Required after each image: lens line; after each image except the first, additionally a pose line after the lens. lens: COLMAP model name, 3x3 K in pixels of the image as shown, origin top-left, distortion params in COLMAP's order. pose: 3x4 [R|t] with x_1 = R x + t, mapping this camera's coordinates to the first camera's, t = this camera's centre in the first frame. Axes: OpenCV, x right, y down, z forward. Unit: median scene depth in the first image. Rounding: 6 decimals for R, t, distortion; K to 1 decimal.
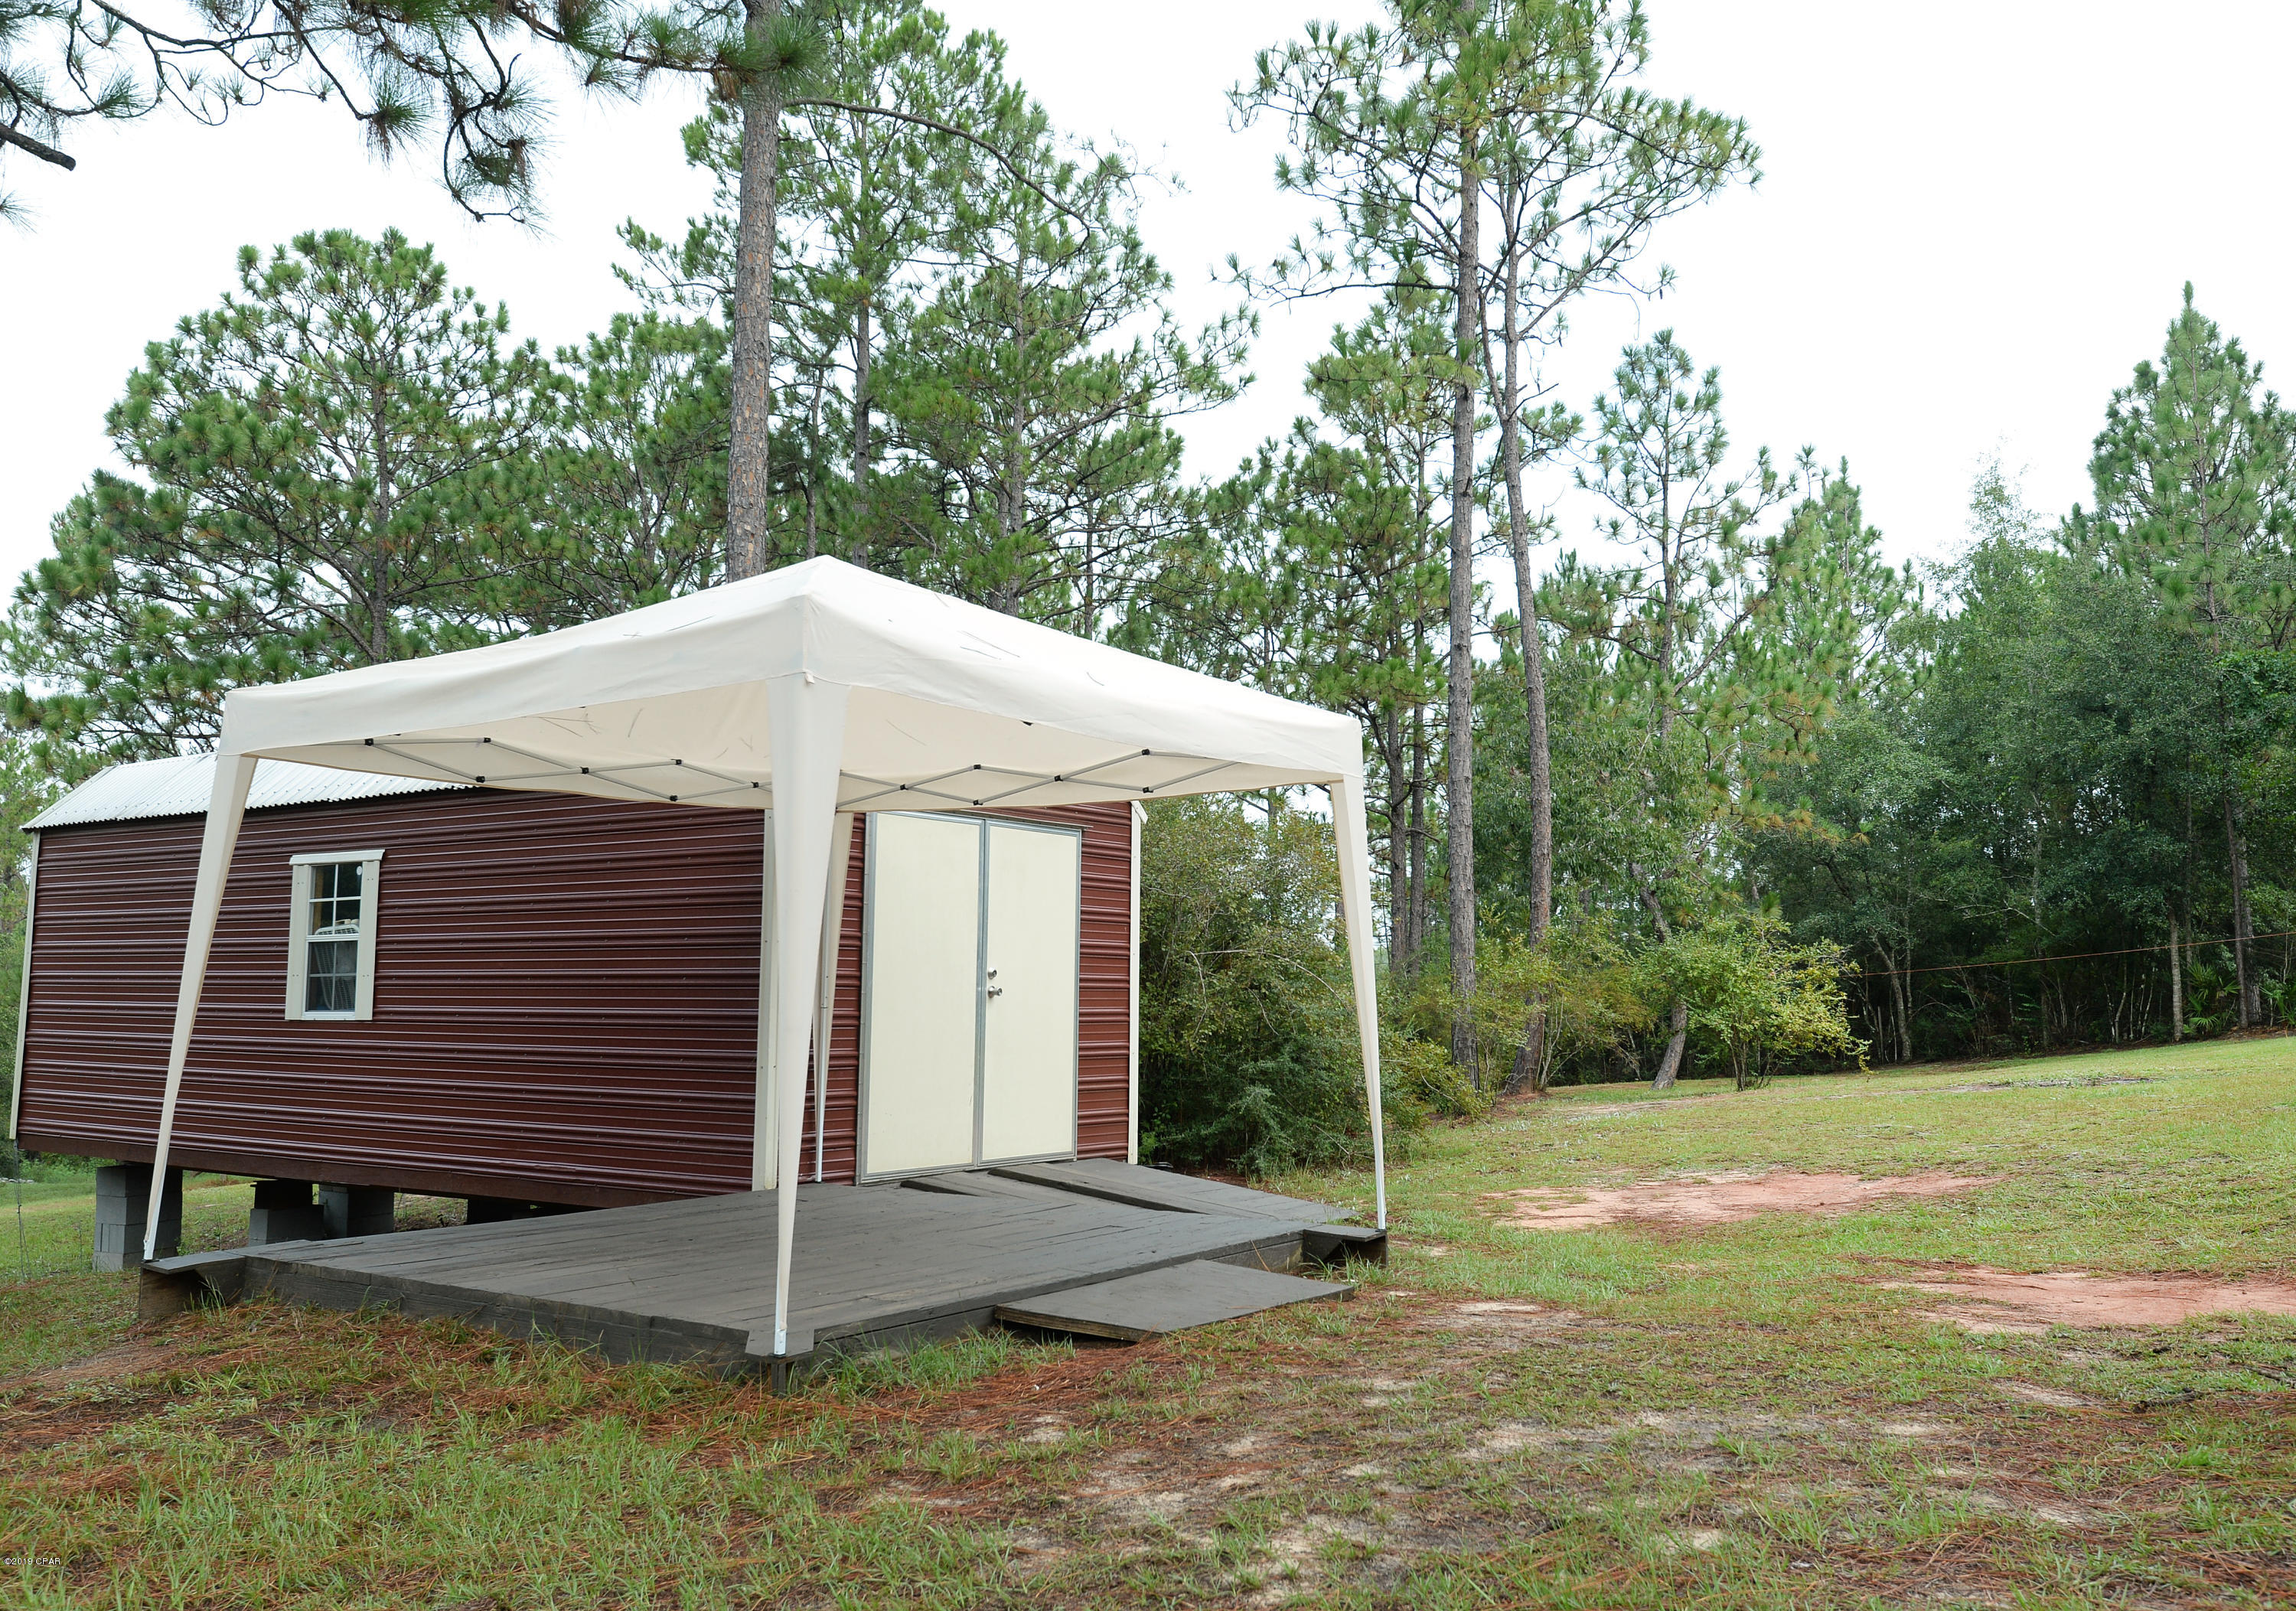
lens RADIAL K [[2182.8, 0, 1151.9], [0, 2182.8, 742.8], [0, 0, 1]] dist [0.051570, -0.003391]
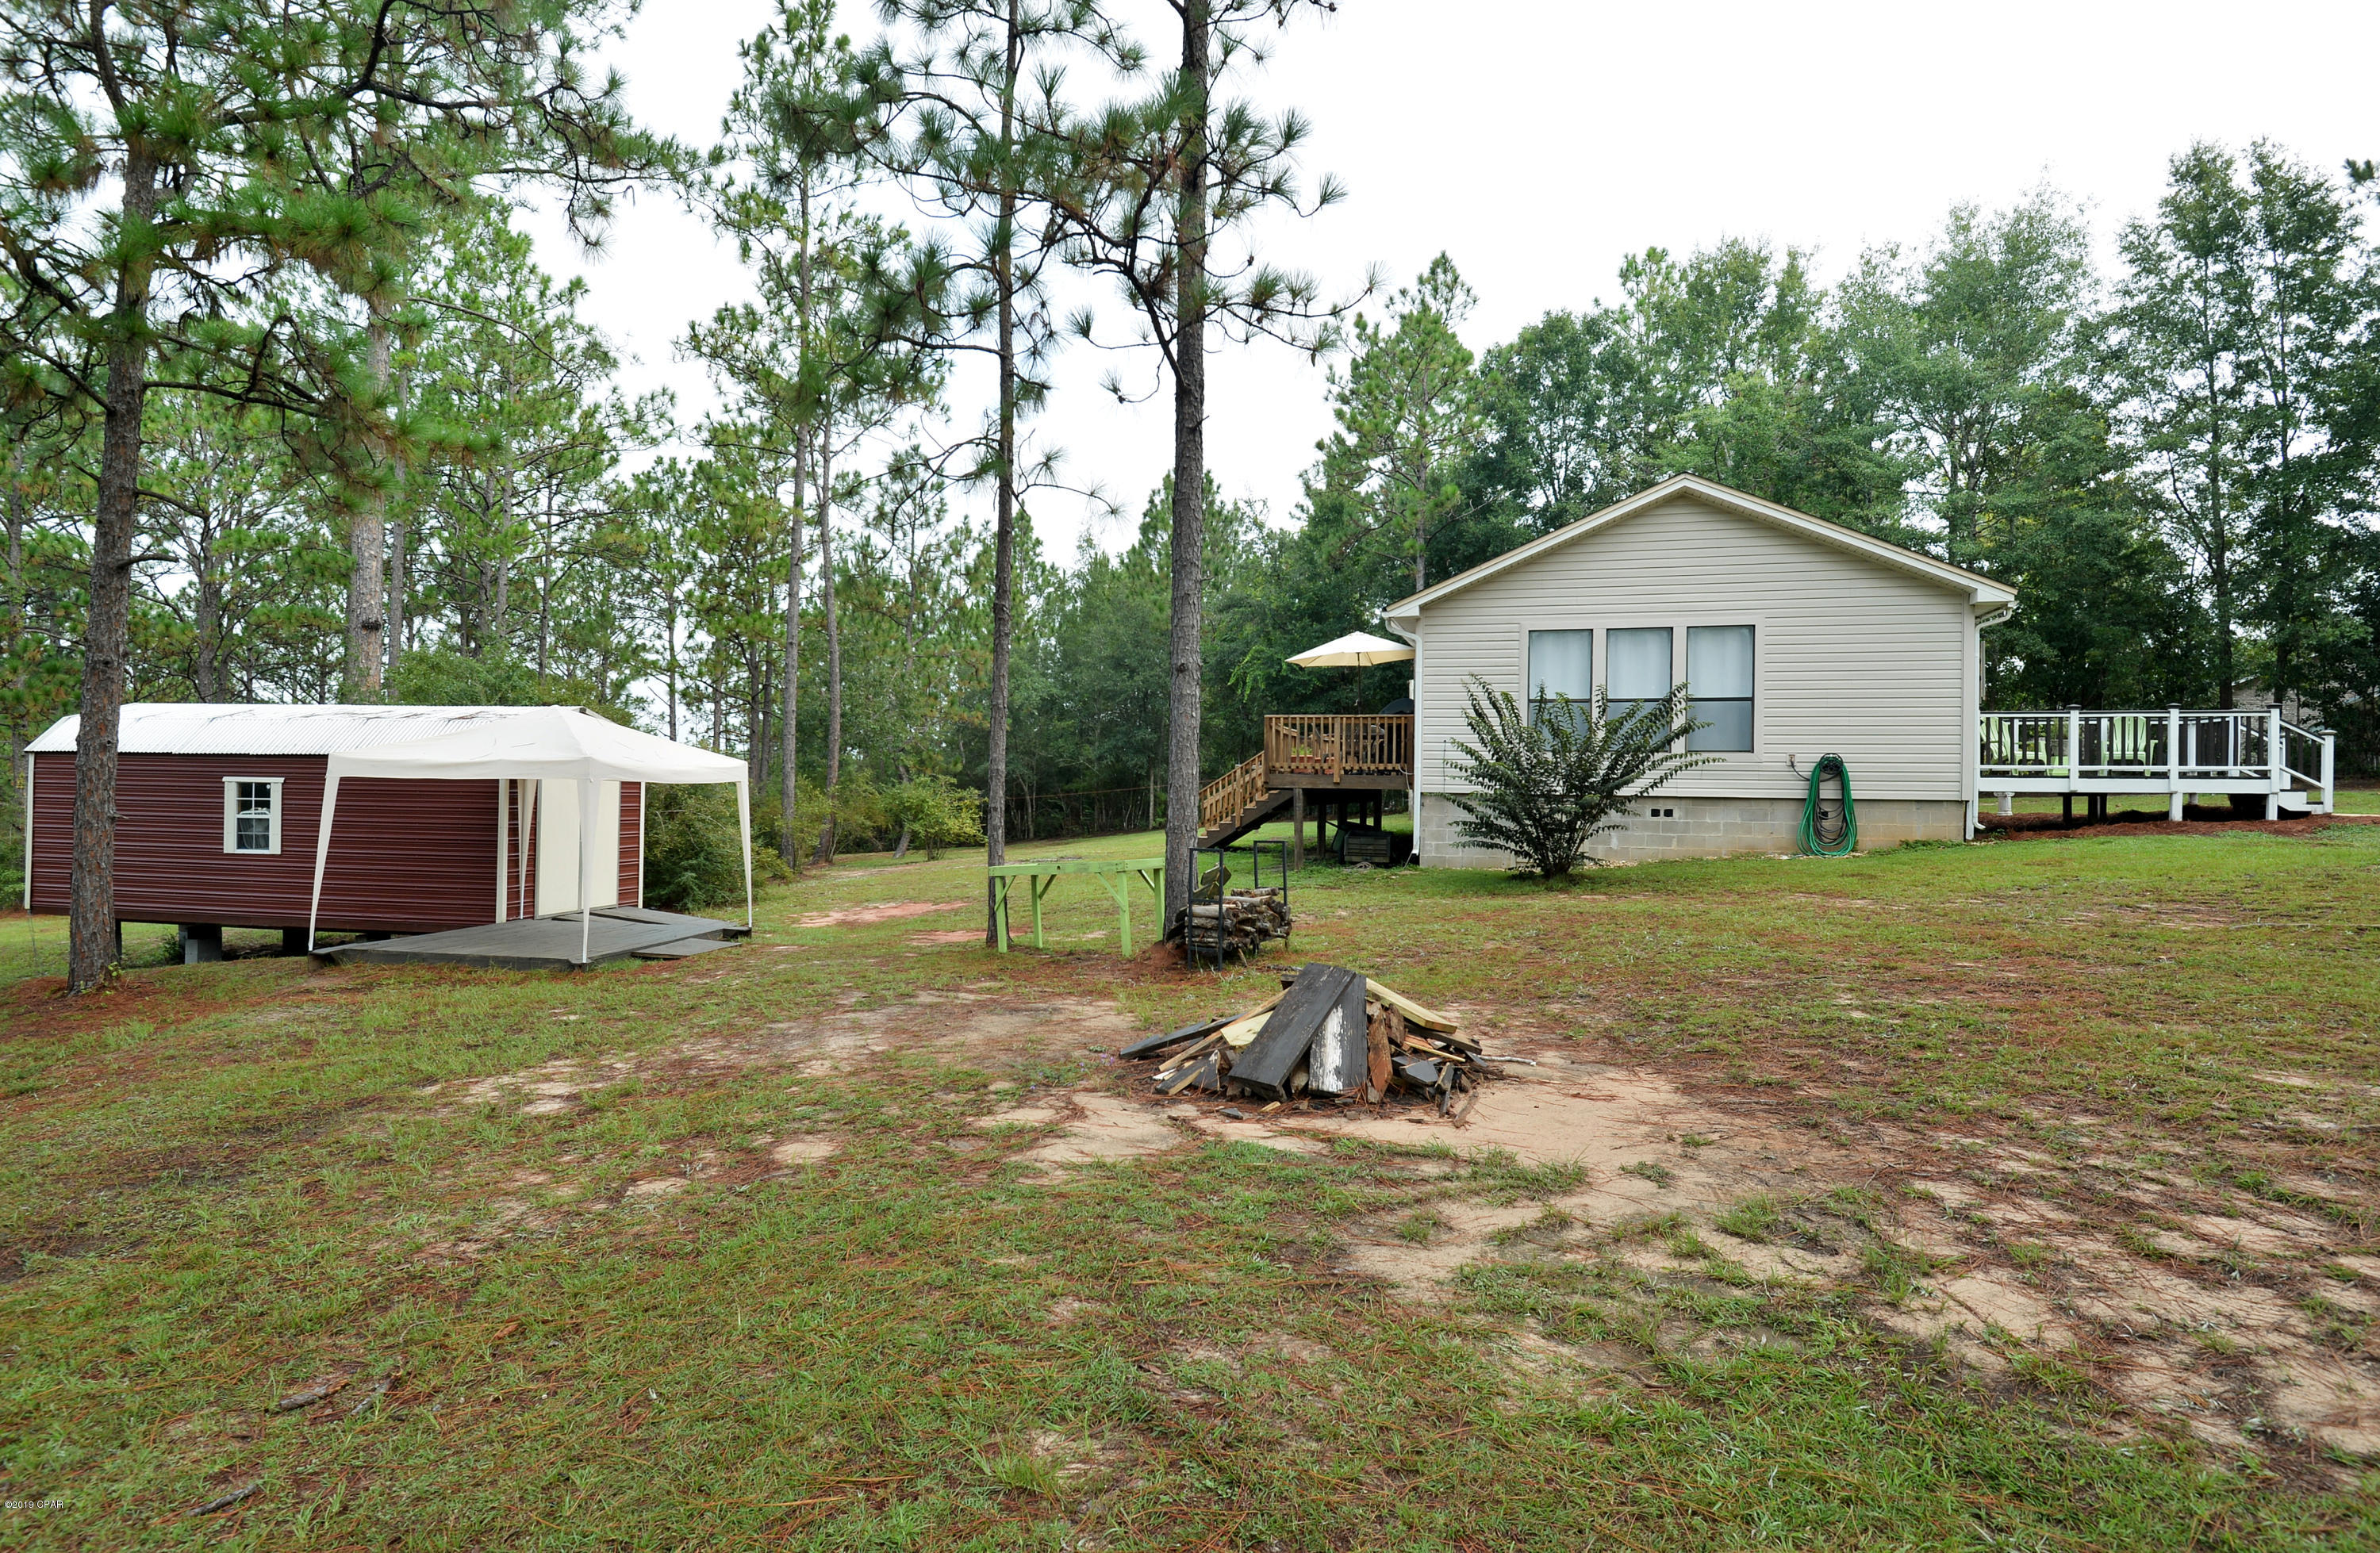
lens RADIAL K [[1245.2, 0, 1181.0], [0, 1245.2, 766.2], [0, 0, 1]] dist [0.000519, -0.028287]
pose [[0.903239, 0.017437, 0.428783, -0.023148], [-0.054223, 0.995803, 0.073728, -0.037696], [-0.425698, -0.089844, 0.900394, -0.185114]]
